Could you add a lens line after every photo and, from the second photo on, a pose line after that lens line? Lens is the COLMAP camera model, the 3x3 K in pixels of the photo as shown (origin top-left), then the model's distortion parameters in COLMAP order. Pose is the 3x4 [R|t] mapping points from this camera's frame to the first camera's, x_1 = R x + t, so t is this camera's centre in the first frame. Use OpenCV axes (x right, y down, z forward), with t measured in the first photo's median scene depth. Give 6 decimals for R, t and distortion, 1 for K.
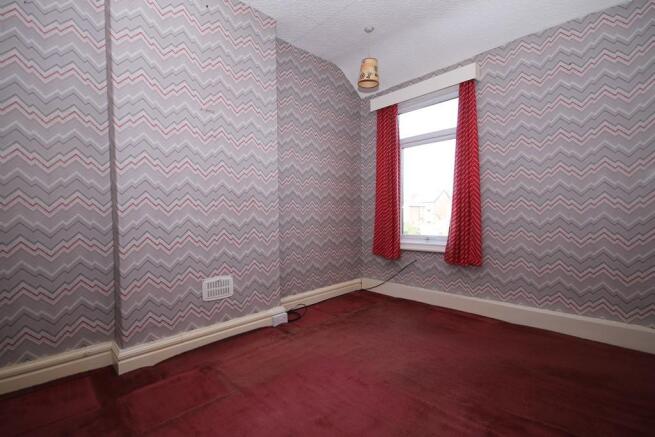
lens RADIAL K [[299.4, 0, 322.3], [0, 299.4, 217.0], [0, 0, 1]] dist [-0.013464, 0.000665]
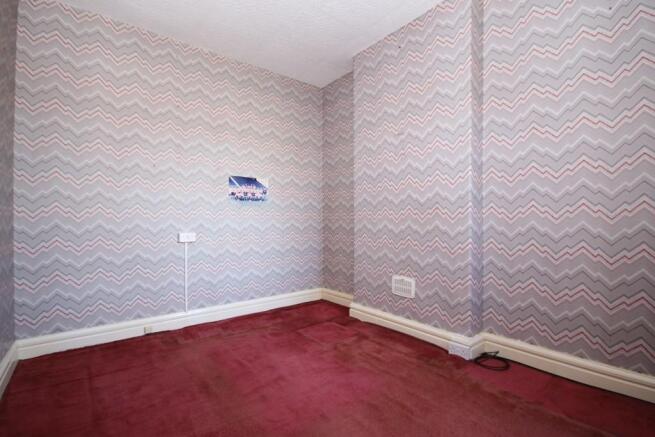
lens RADIAL K [[299.4, 0, 321.6], [0, 299.4, 218.4], [0, 0, 1]] dist [-0.013464, 0.000665]
pose [[-0.100508, -0.000567, -0.994936, 0.797835], [-0.019208, 0.999815, 0.001371, -0.016284], [0.994751, 0.019248, -0.100500, 0.785375]]
